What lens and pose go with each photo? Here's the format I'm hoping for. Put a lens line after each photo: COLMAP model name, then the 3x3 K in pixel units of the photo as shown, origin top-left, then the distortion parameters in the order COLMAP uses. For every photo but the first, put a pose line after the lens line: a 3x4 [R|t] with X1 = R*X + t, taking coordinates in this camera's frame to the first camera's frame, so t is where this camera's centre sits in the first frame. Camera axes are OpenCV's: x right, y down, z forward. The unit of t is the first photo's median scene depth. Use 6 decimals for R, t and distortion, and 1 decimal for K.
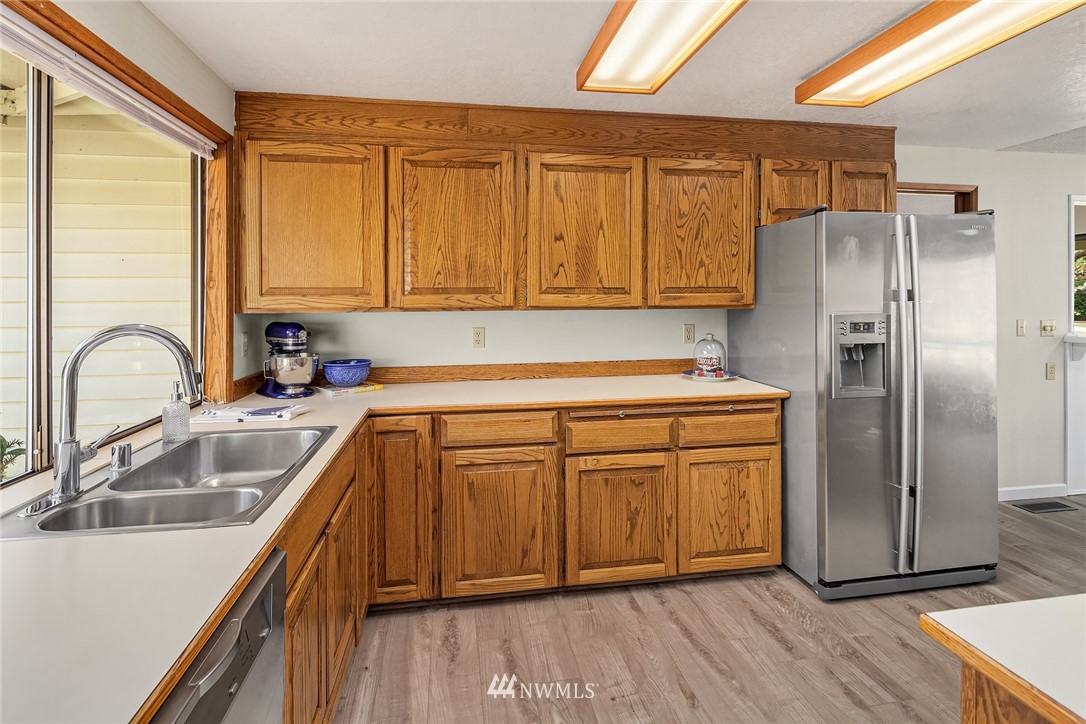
lens RADIAL K [[523.9, 0, 541.0], [0, 523.9, 298.9], [0, 0, 1]] dist [0.008208, -0.006049]
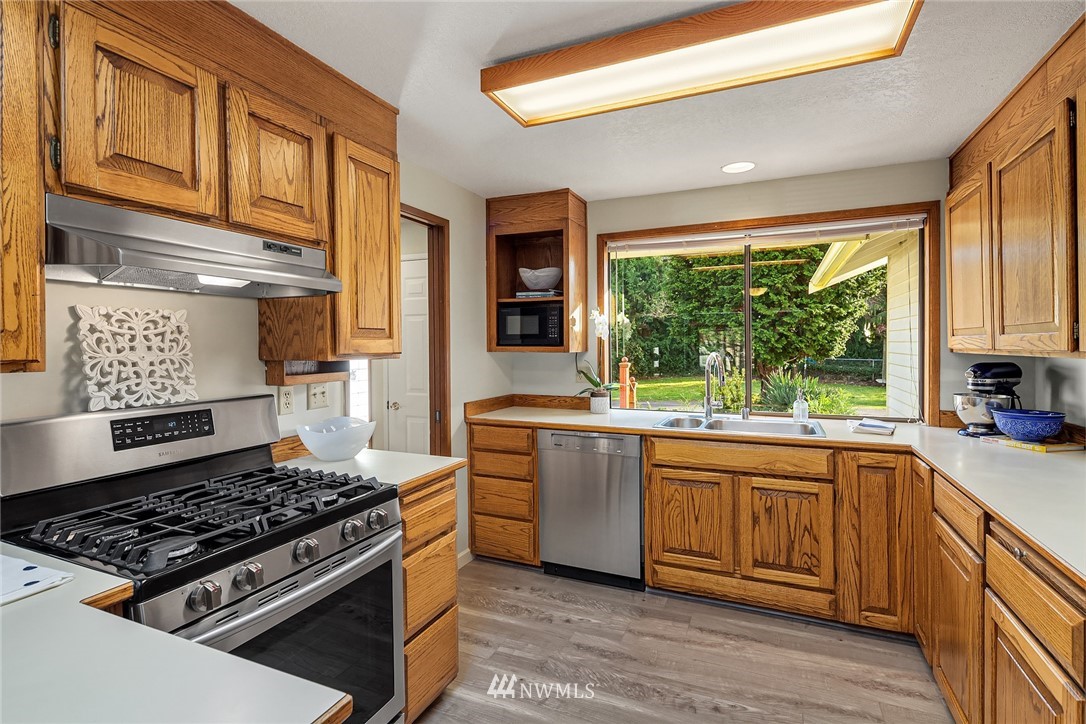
lens RADIAL K [[523.9, 0, 536.9], [0, 523.9, 344.2], [0, 0, 1]] dist [0.008208, -0.006049]
pose [[-0.557625, 0.007402, -0.830060, 1.028653], [0.010907, 0.999939, 0.001589, -0.003043], [0.830021, -0.008168, -0.557672, 1.042622]]
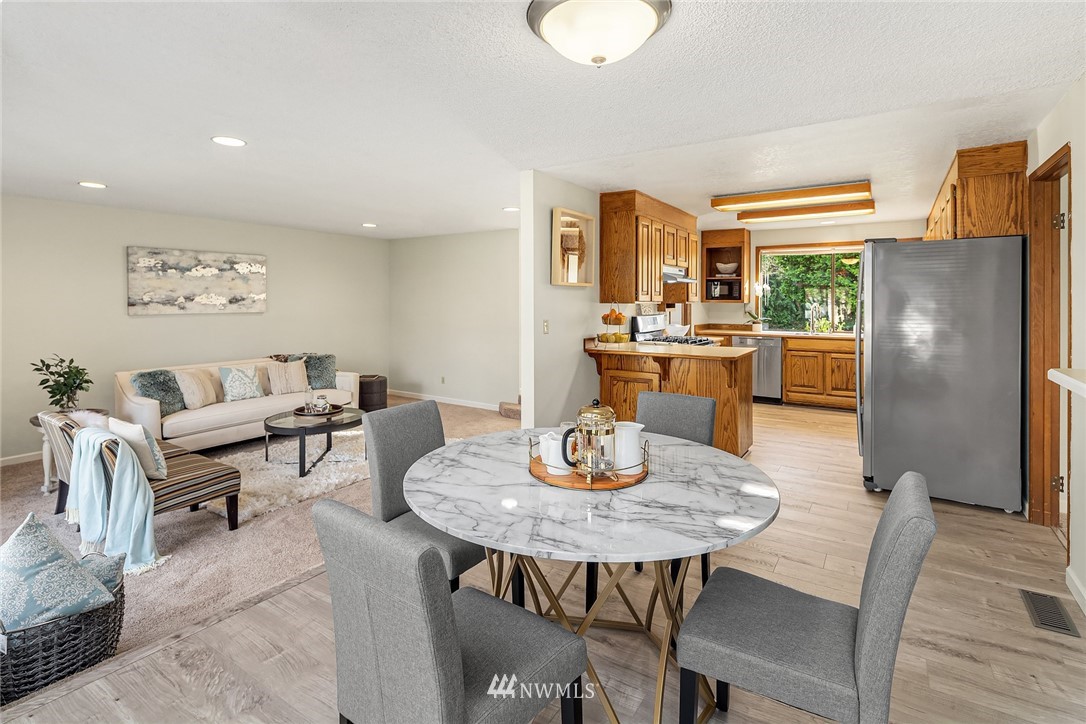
lens RADIAL K [[523.9, 0, 536.0], [0, 523.9, 299.3], [0, 0, 1]] dist [0.008208, -0.006049]
pose [[-0.690284, 0.002869, -0.723532, 3.109874], [0.005466, 0.999984, -0.001250, -0.001150], [0.723517, -0.004818, -0.690289, 1.636571]]
